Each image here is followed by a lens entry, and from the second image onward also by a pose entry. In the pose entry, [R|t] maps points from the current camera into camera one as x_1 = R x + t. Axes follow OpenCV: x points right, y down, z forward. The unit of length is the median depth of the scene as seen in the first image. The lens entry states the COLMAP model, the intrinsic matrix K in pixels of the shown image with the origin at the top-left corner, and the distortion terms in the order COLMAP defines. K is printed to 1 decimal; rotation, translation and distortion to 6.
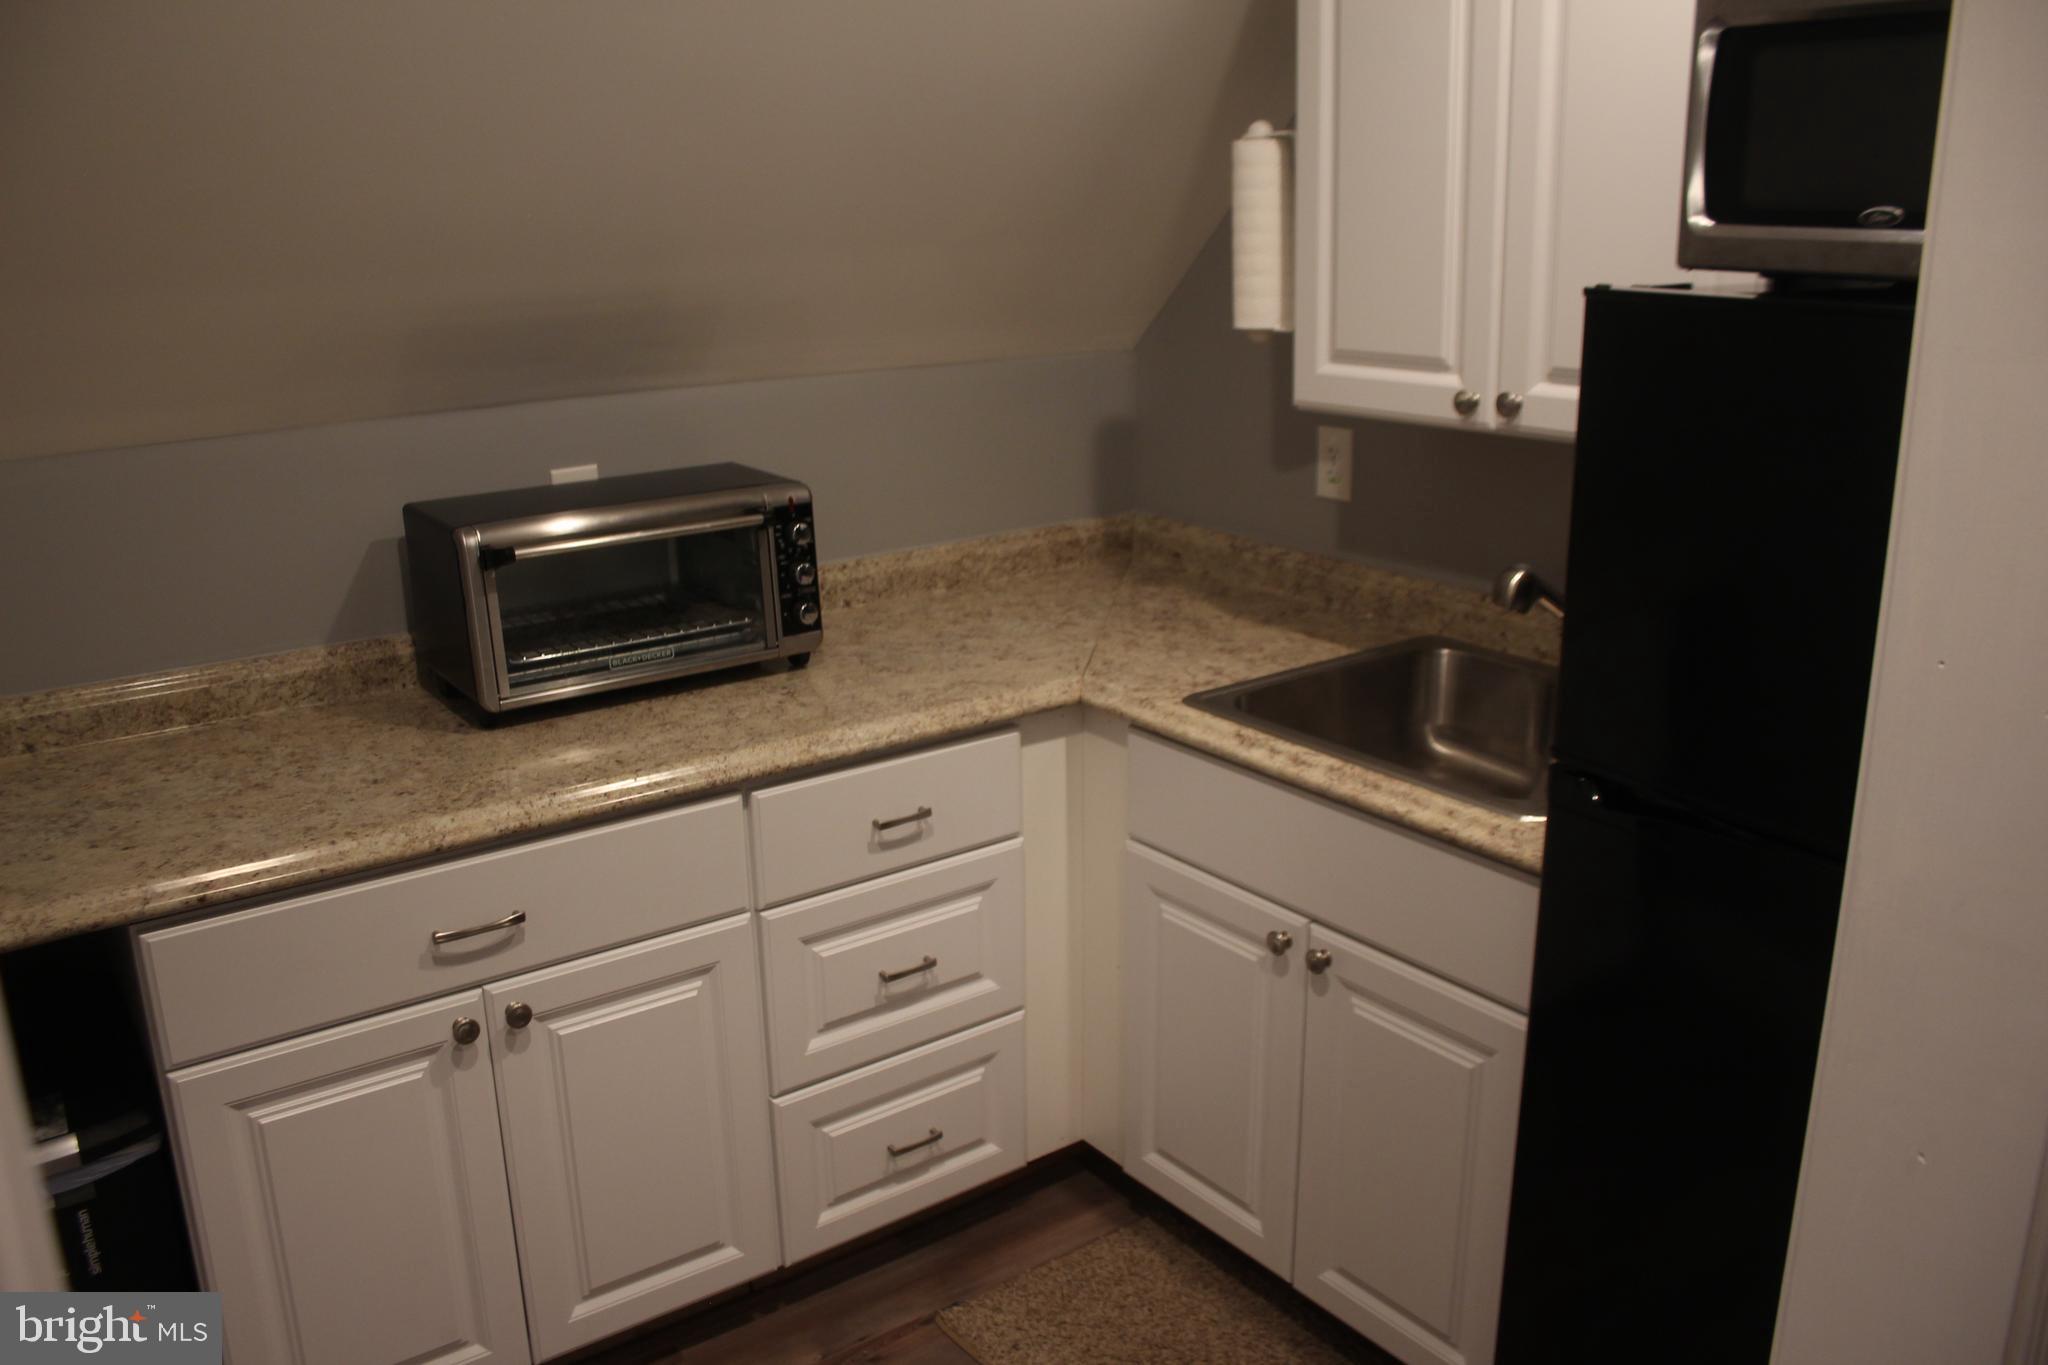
lens RADIAL K [[1675.2, 0, 1024.0], [0, 1675.2, 682.5], [0, 0, 1]] dist [-0.144127, 0.108083]
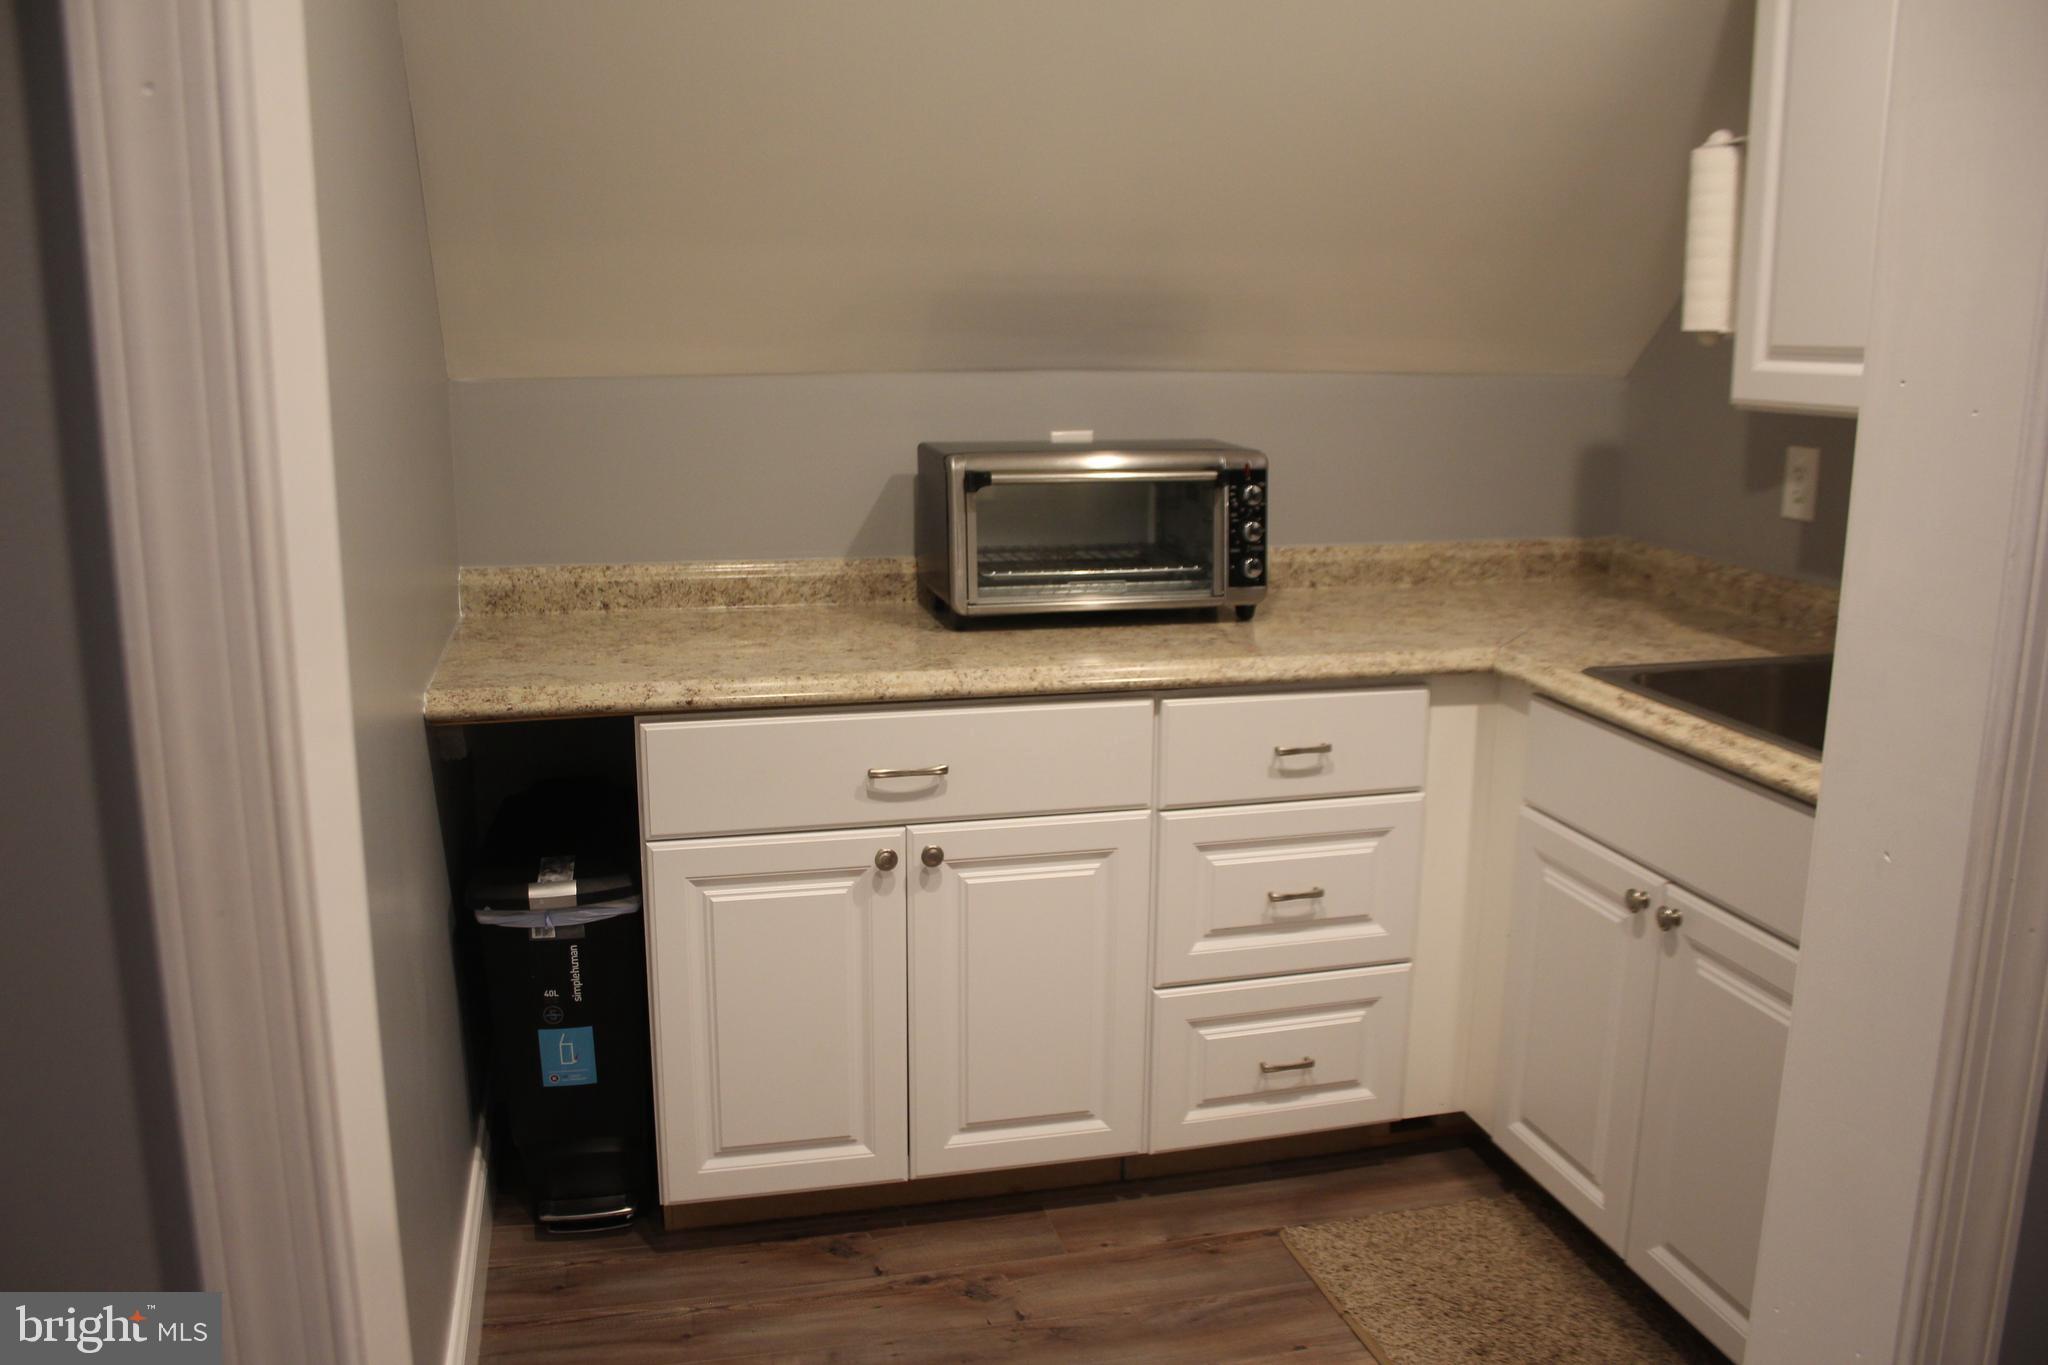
lens RADIAL K [[1675.2, 0, 1024.0], [0, 1675.2, 682.5], [0, 0, 1]] dist [-0.144127, 0.108083]
pose [[0.927984, 0.101497, -0.358530, 0.137926], [-0.125067, 0.991211, -0.043107, 0.103163], [0.351004, 0.084843, 0.932522, -0.076472]]
